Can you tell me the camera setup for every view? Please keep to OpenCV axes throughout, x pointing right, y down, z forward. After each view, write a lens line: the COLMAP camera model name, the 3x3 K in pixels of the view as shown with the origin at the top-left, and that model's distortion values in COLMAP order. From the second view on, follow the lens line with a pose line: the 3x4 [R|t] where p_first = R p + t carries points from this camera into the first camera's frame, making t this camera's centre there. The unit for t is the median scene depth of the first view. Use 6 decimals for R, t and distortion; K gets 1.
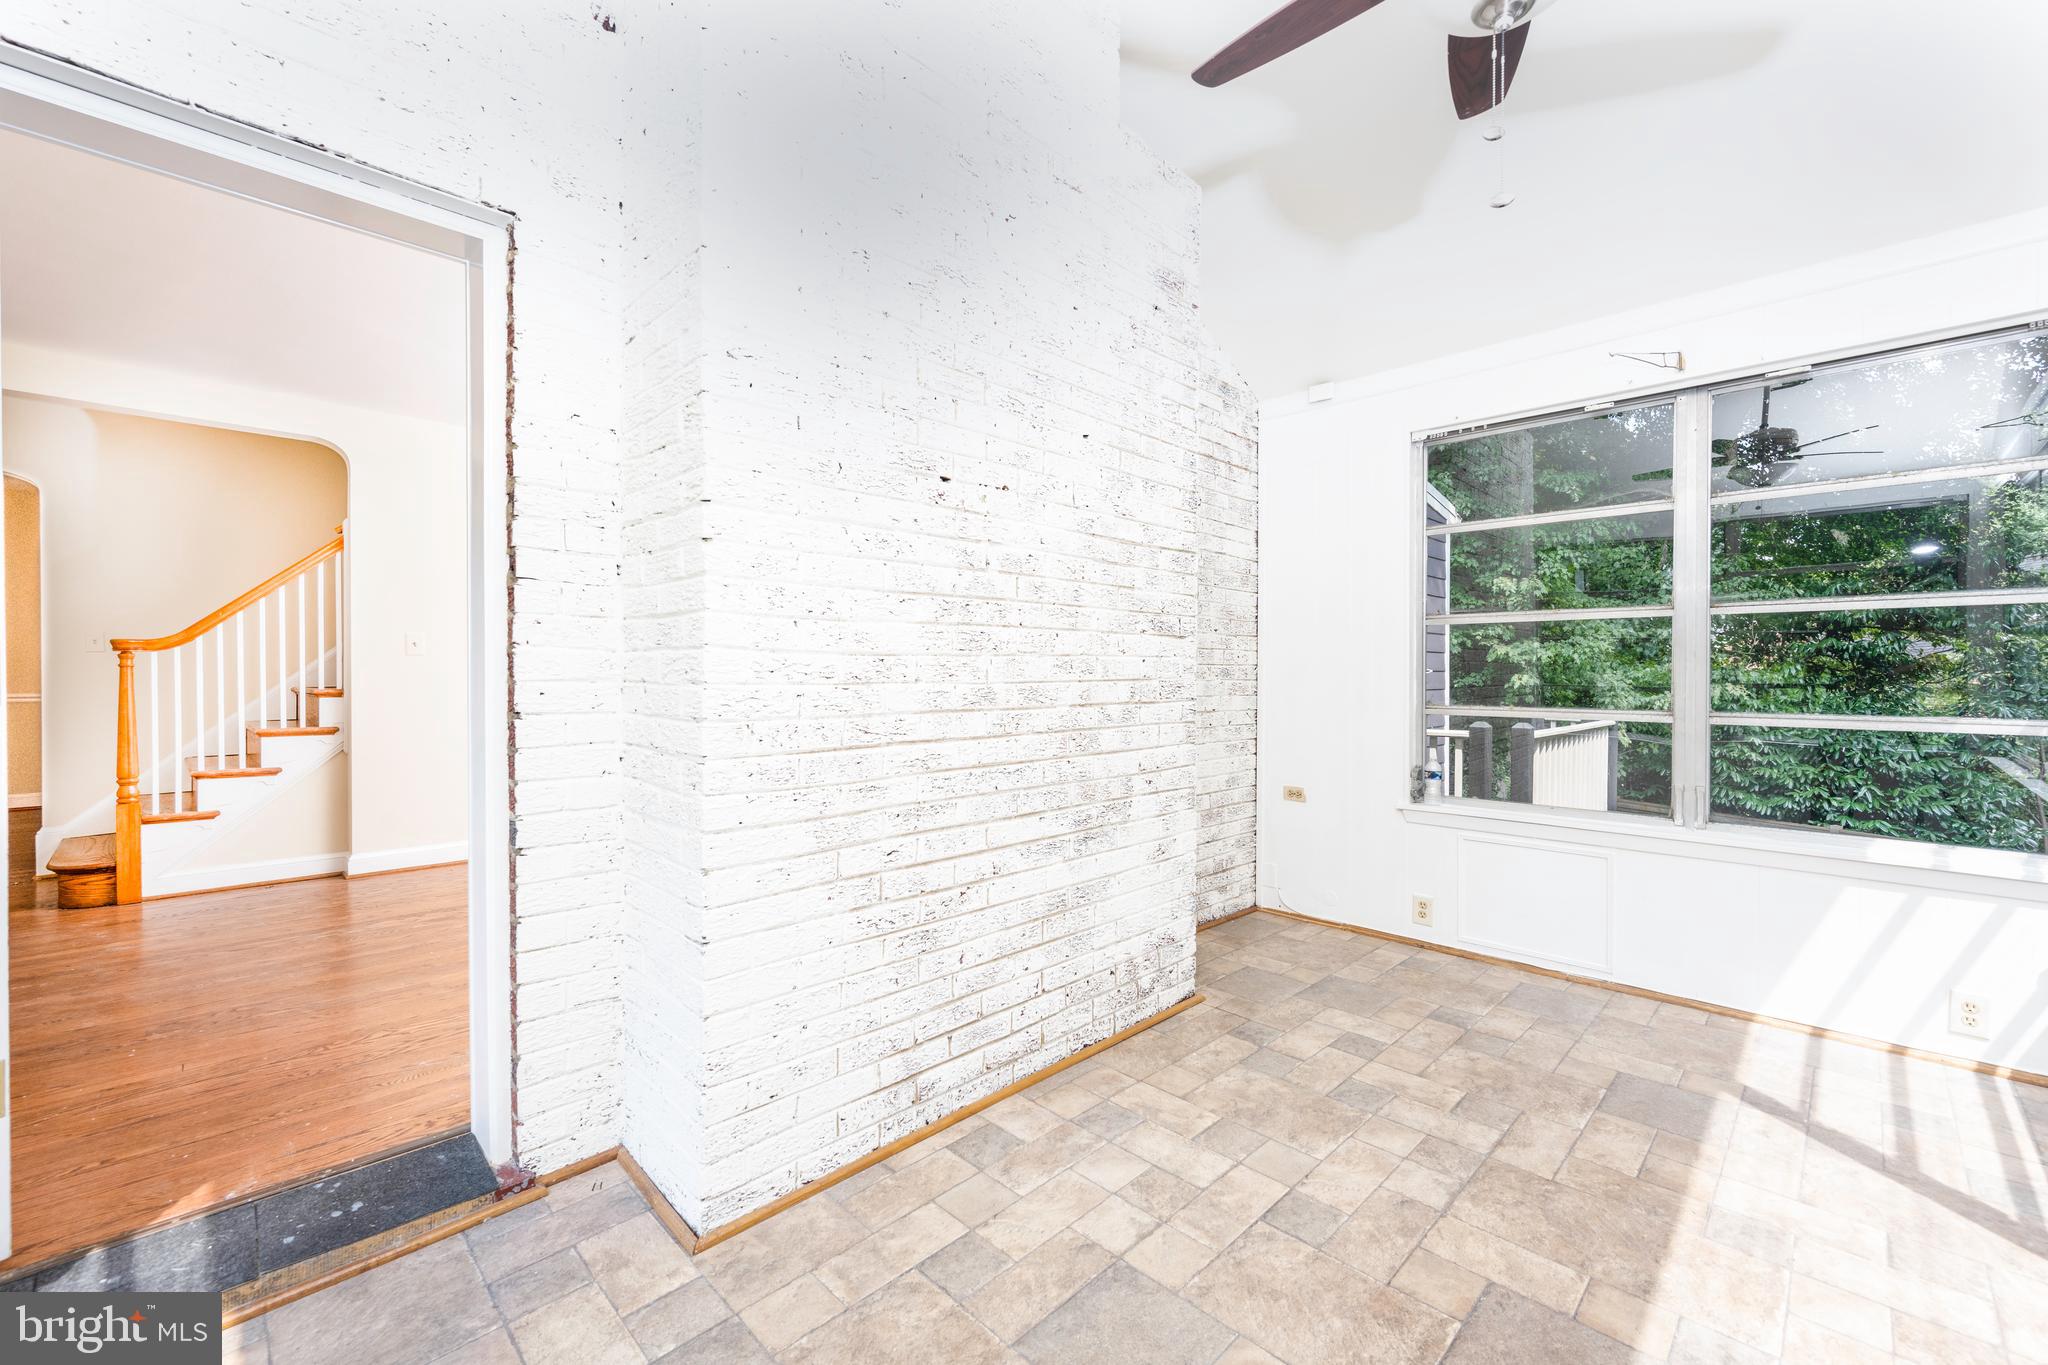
lens RADIAL K [[840.1, 0, 1025.7], [0, 840.1, 666.5], [0, 0, 1]] dist [-0.000119, 0.000479]
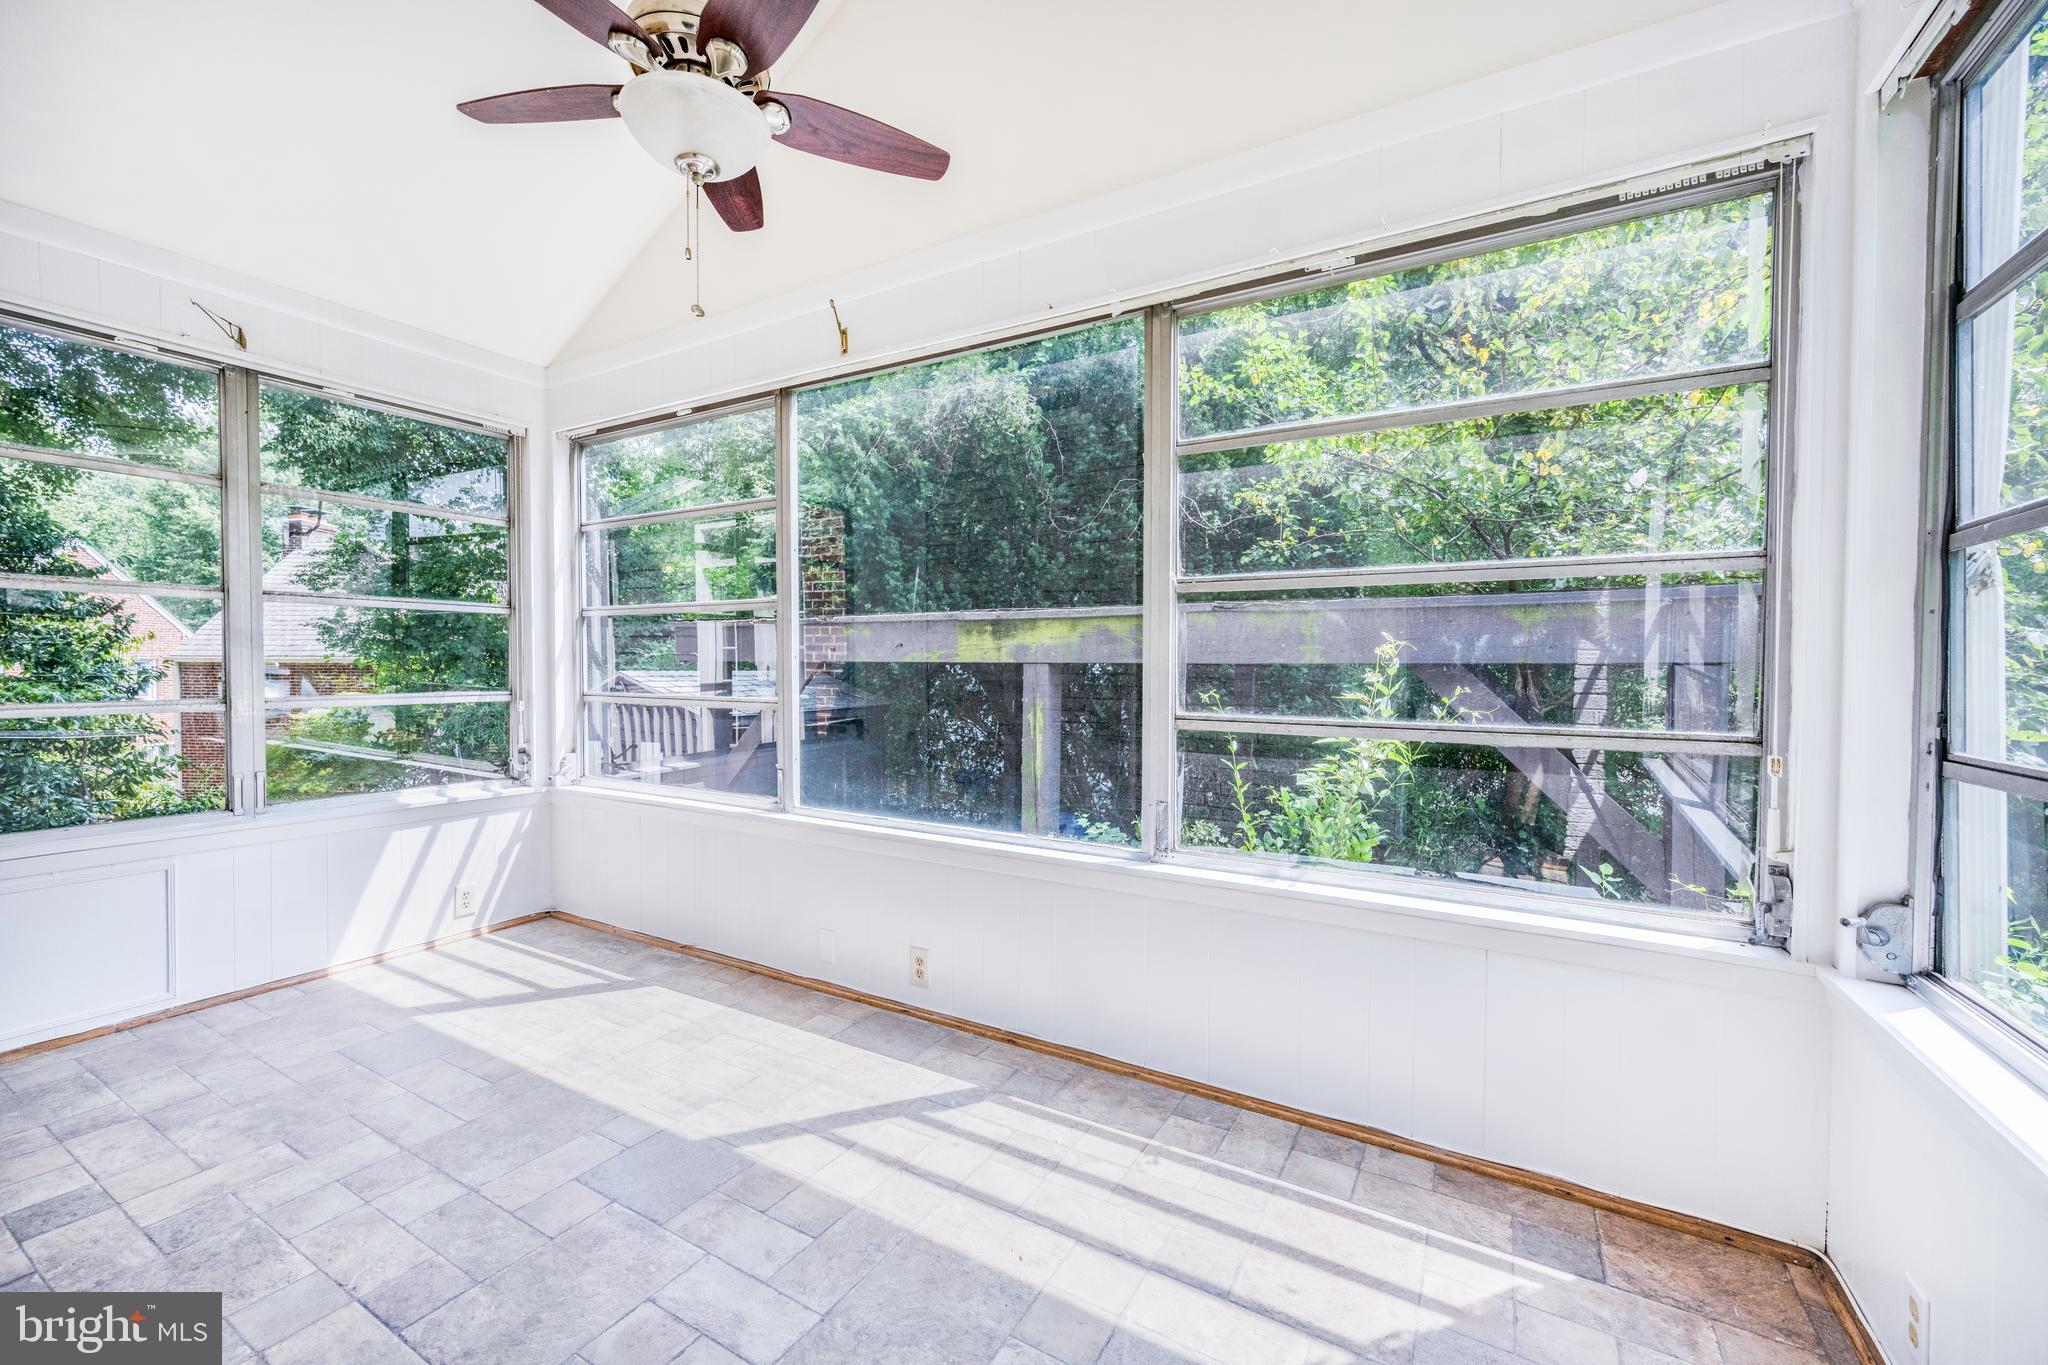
lens RADIAL K [[803.6, 0, 1021.3], [0, 803.6, 684.6], [0, 0, 1]] dist [0.000490, -0.000210]
pose [[-0.251790, -0.026372, 0.967423, -0.451834], [-0.011813, 0.999638, 0.024176, 0.003213], [-0.967710, -0.005341, -0.252010, 0.456263]]
